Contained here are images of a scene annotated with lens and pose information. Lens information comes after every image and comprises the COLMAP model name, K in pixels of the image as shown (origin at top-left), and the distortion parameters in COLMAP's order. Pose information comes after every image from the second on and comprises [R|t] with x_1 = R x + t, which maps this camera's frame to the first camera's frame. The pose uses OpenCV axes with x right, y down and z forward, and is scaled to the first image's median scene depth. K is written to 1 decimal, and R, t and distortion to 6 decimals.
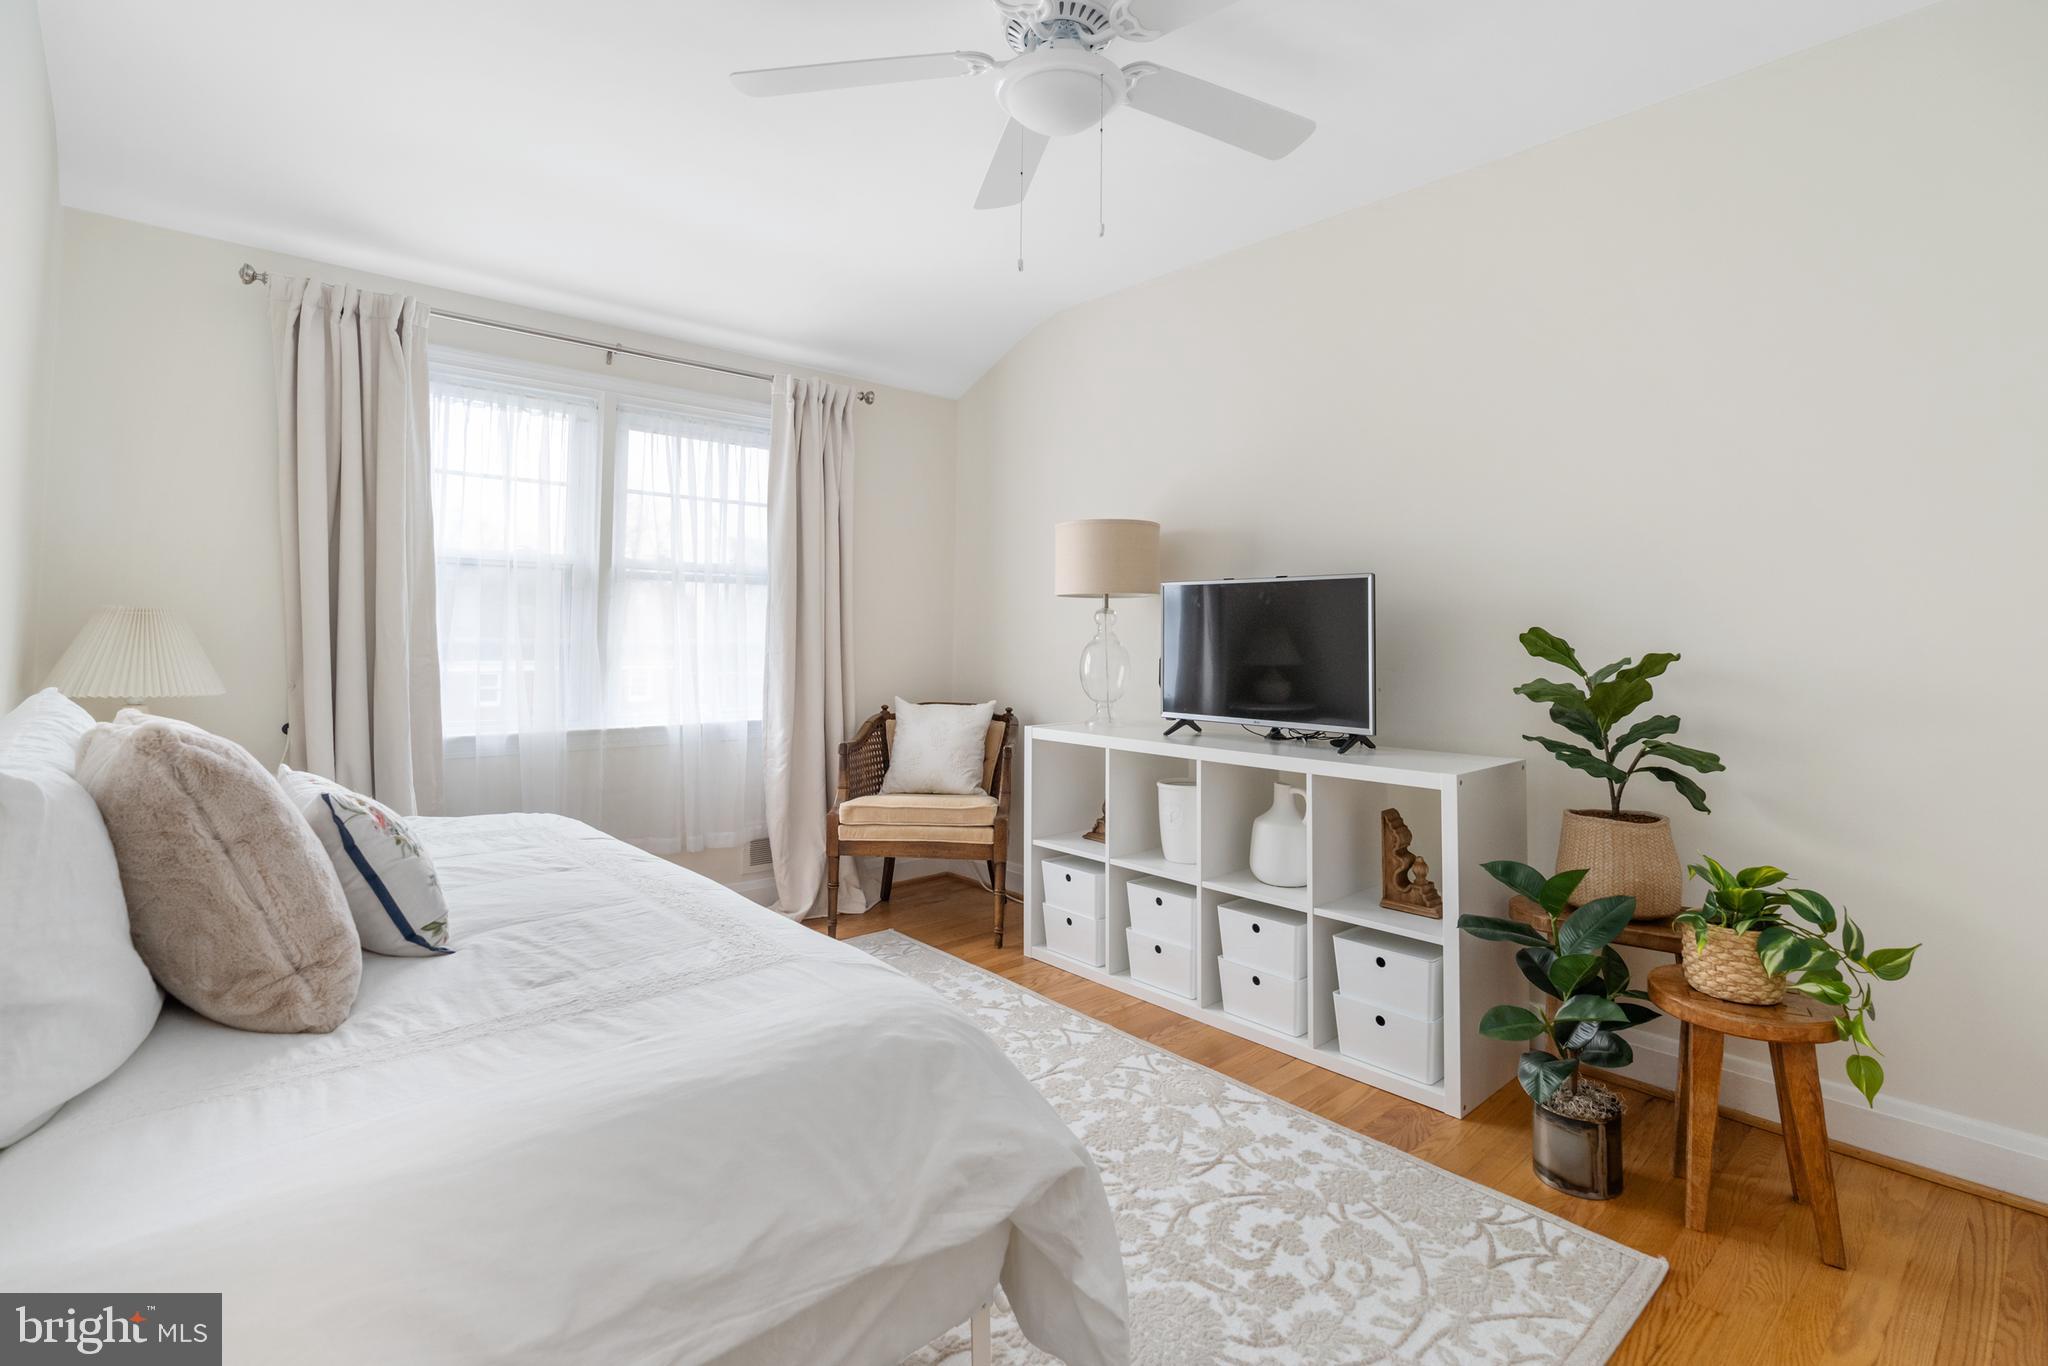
lens RADIAL K [[994.7, 0, 991.6], [0, 994.7, 635.1], [0, 0, 1]] dist [-0.000742, 0.000569]
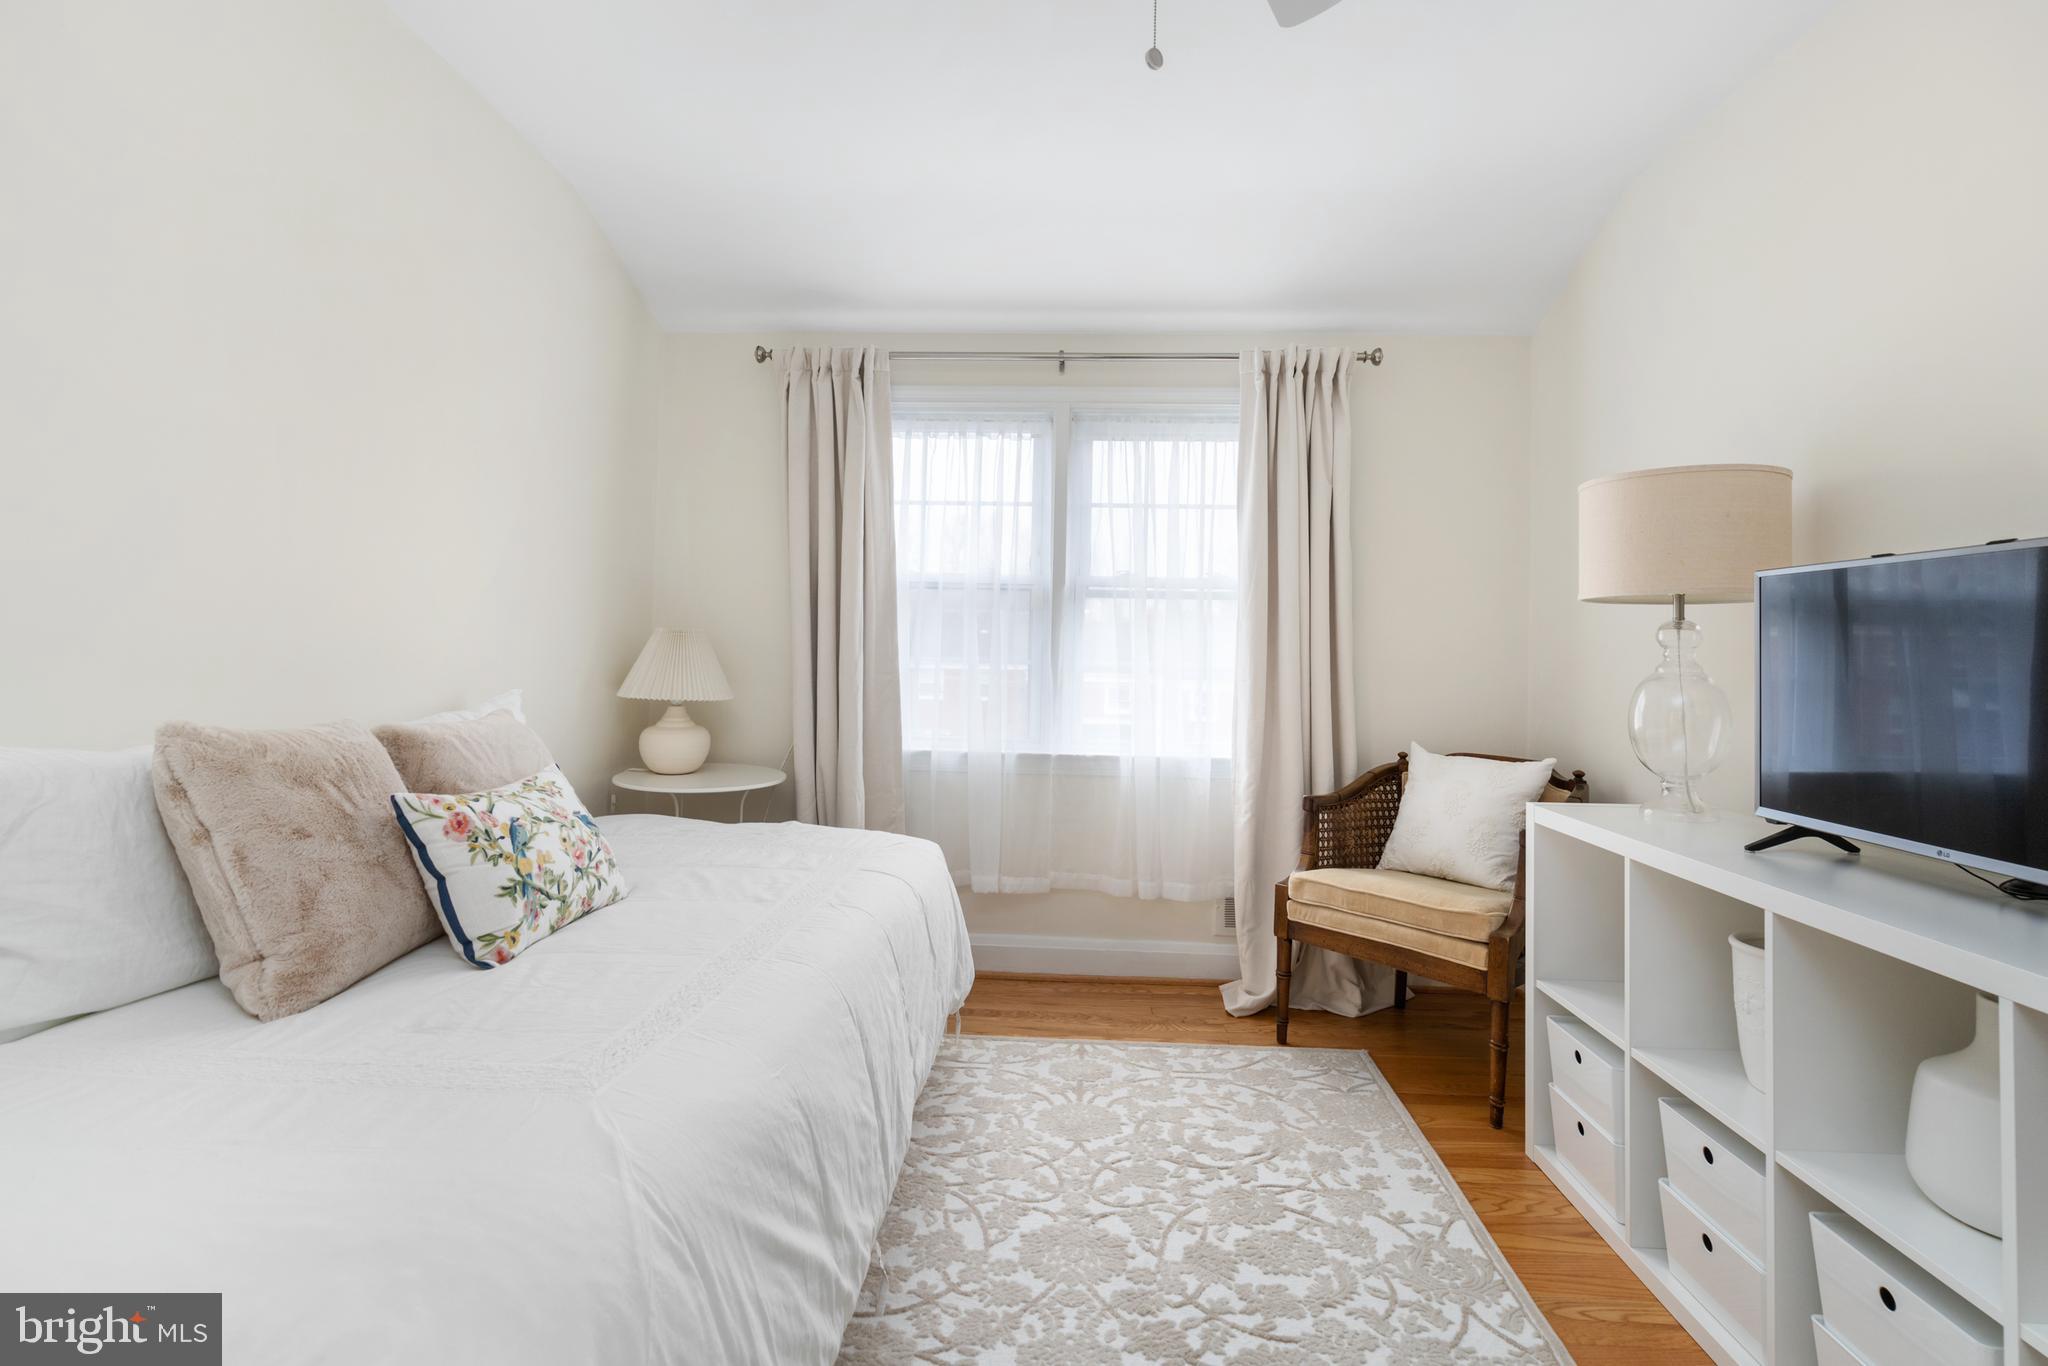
lens RADIAL K [[949.9, 0, 1031.0], [0, 949.9, 650.2], [0, 0, 1]] dist [-0.002038, 0.000411]
pose [[0.721102, 0.006146, -0.692802, 0.228600], [-0.013572, 0.999894, -0.005256, -0.001085], [0.692696, 0.013192, 0.721109, 0.320204]]
